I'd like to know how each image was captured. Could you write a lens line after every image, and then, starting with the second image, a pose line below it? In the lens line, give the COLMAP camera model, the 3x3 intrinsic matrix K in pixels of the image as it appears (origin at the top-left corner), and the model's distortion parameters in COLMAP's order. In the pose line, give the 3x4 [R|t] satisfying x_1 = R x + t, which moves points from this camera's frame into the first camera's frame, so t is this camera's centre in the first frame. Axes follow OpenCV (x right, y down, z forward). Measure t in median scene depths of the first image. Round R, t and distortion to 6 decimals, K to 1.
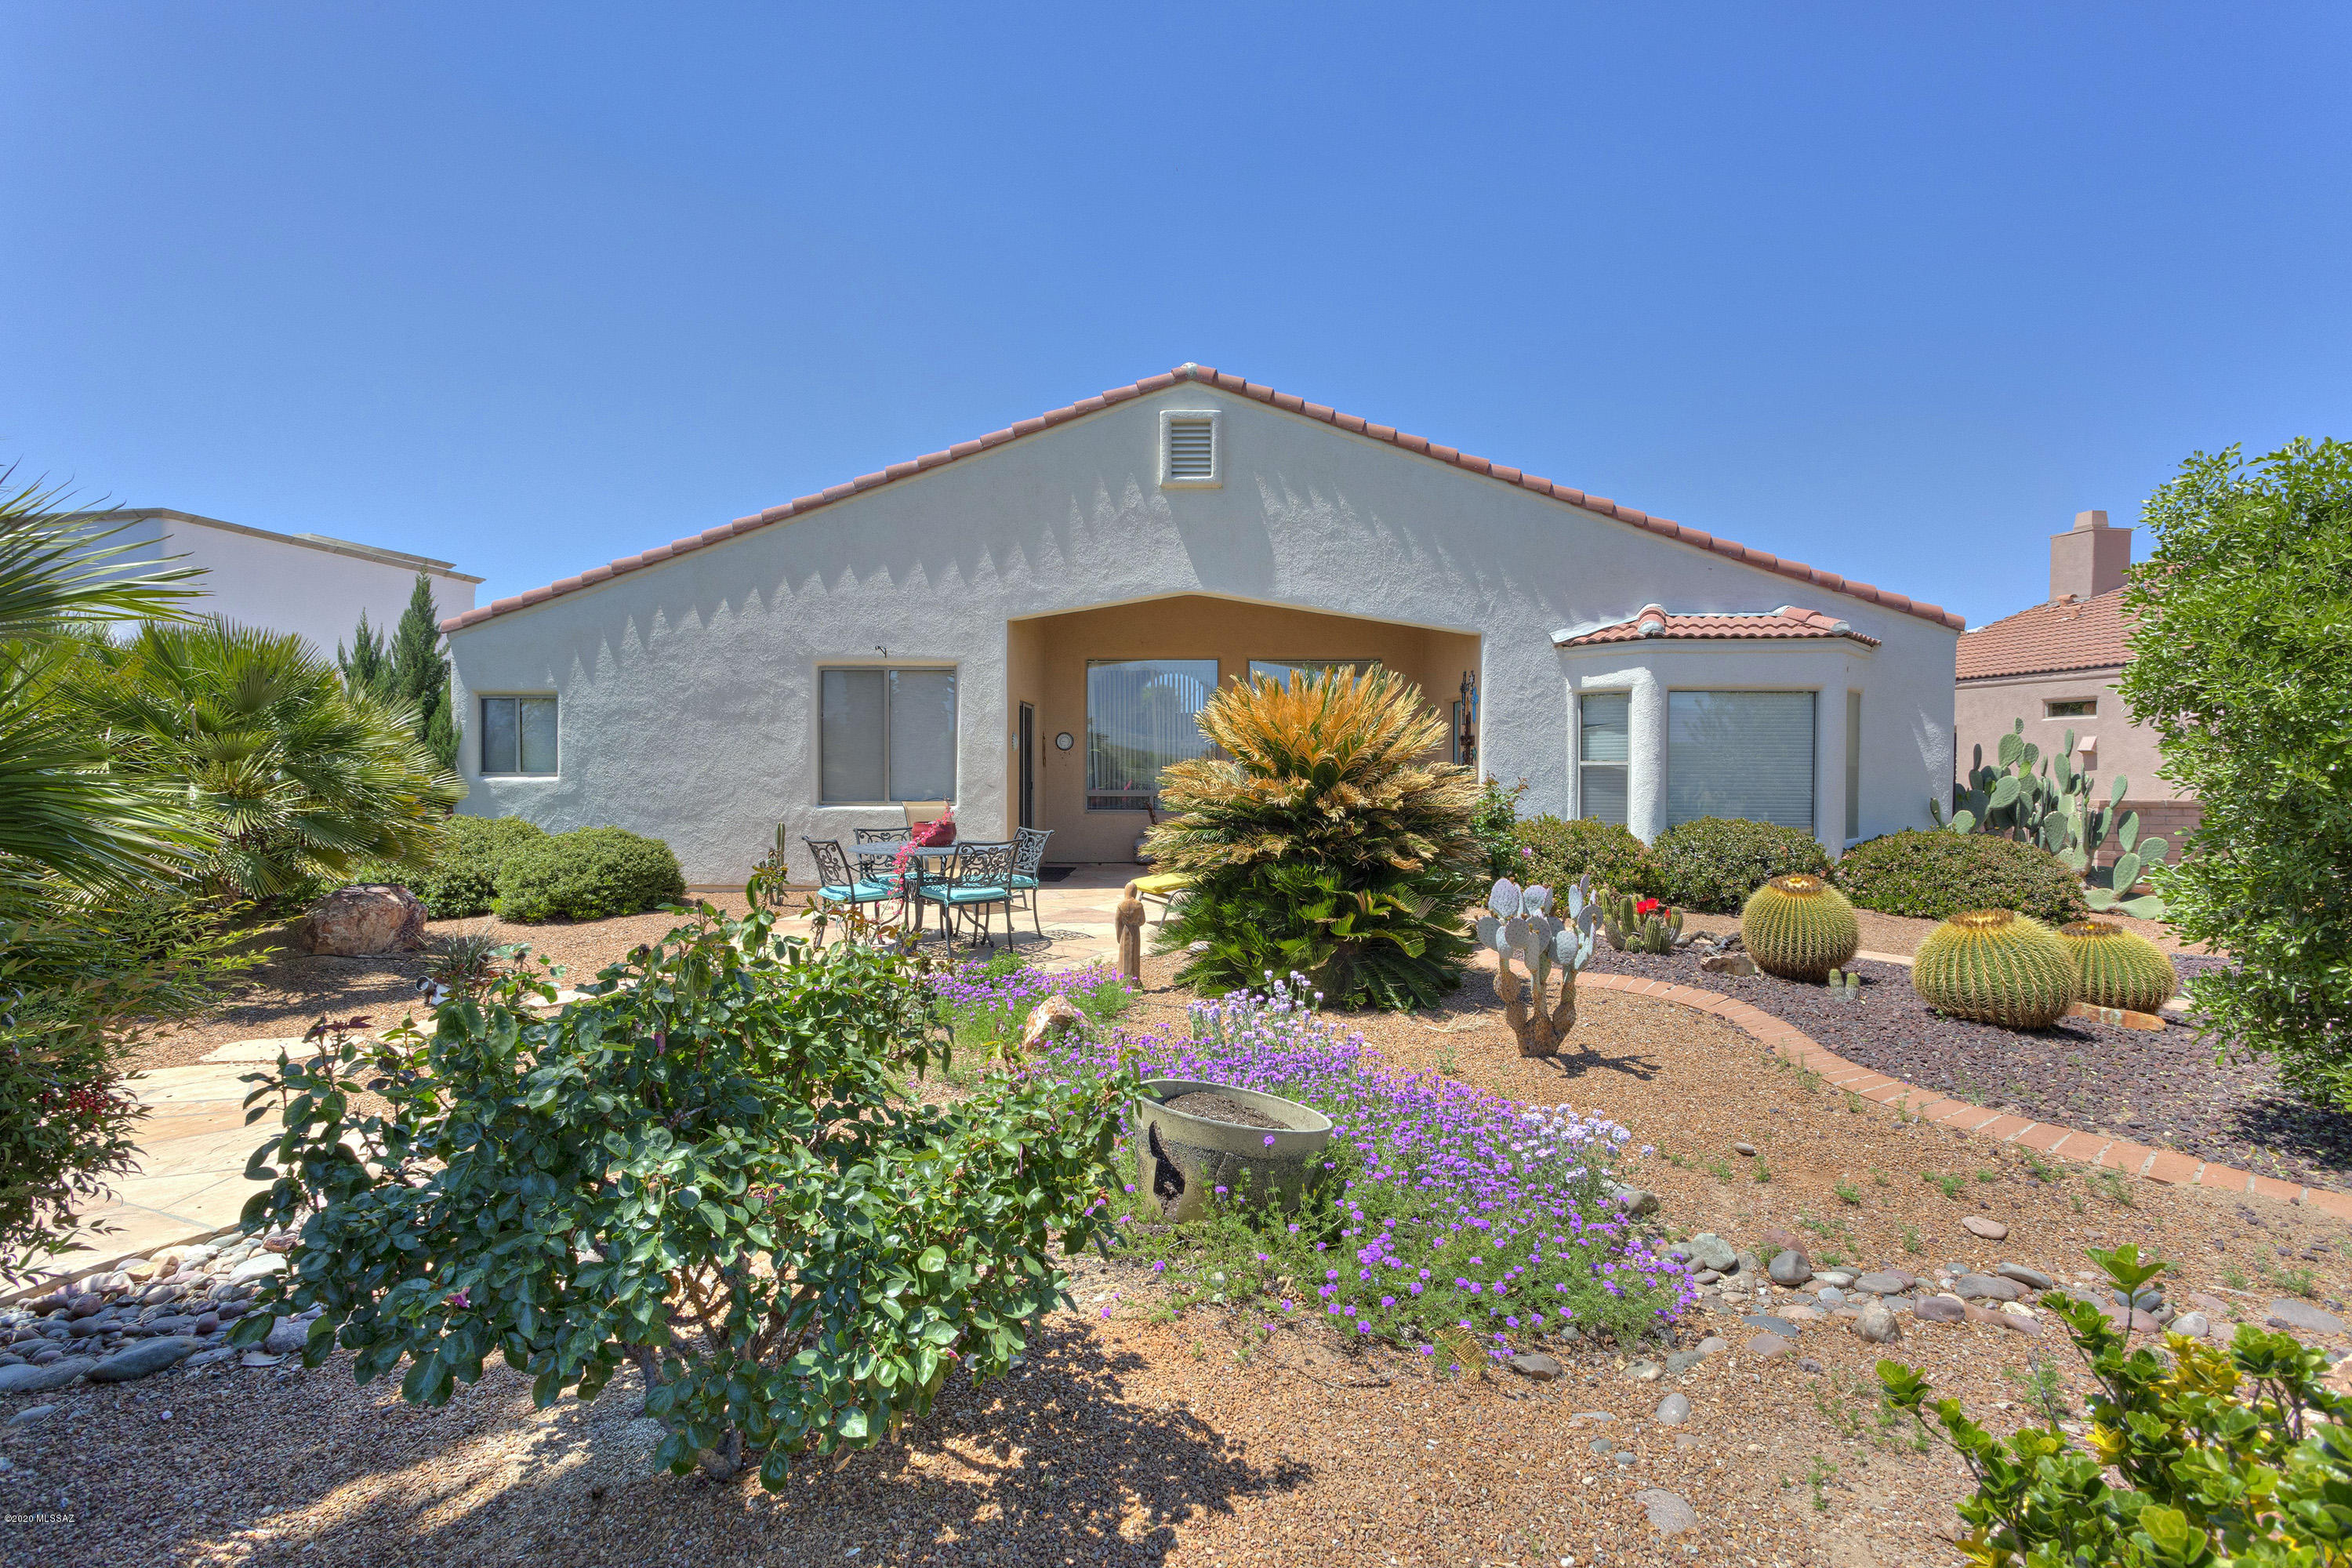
lens RADIAL K [[1094.7, 0, 1170.5], [0, 1094.7, 816.7], [0, 0, 1]] dist [0.002987, 0.000687]
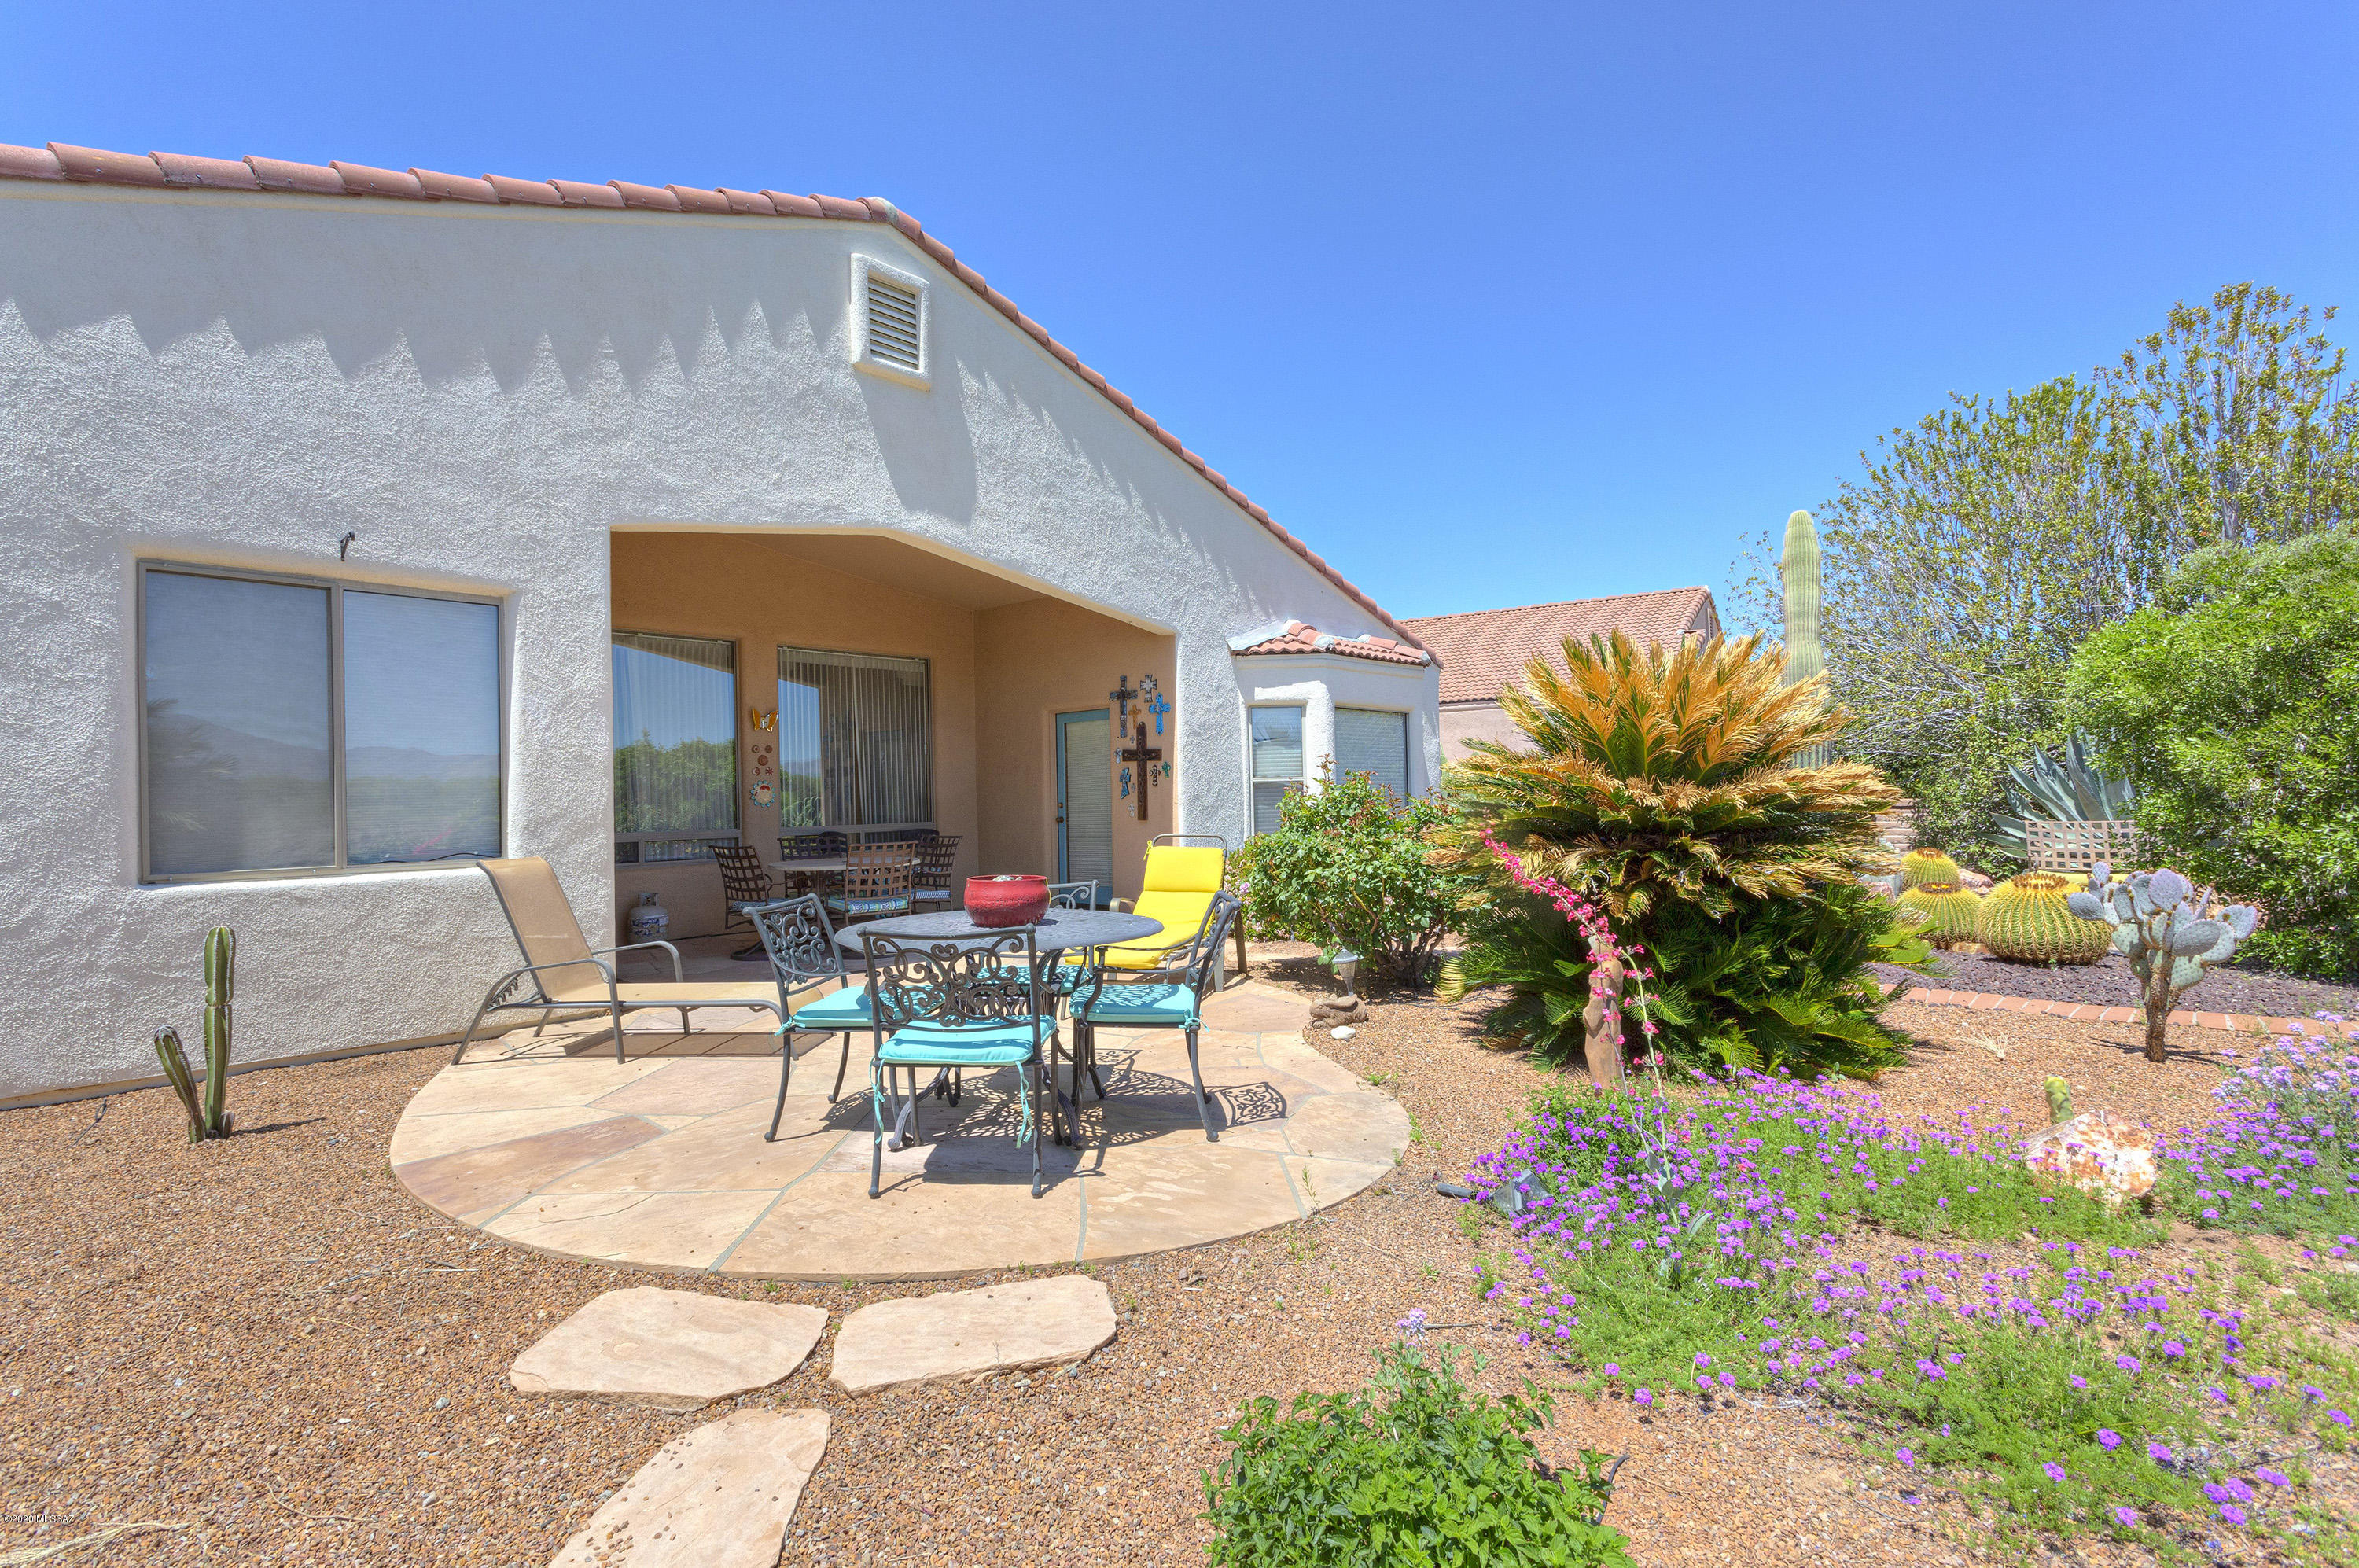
lens RADIAL K [[1175.6, 0, 1179.5], [0, 1175.6, 784.0], [0, 0, 1]] dist [0.030788, 0.000530]
pose [[0.626777, -0.004528, 0.779186, -0.446055], [0.052923, 0.997921, -0.036772, -0.011487], [-0.777399, 0.064285, 0.625714, 0.414750]]
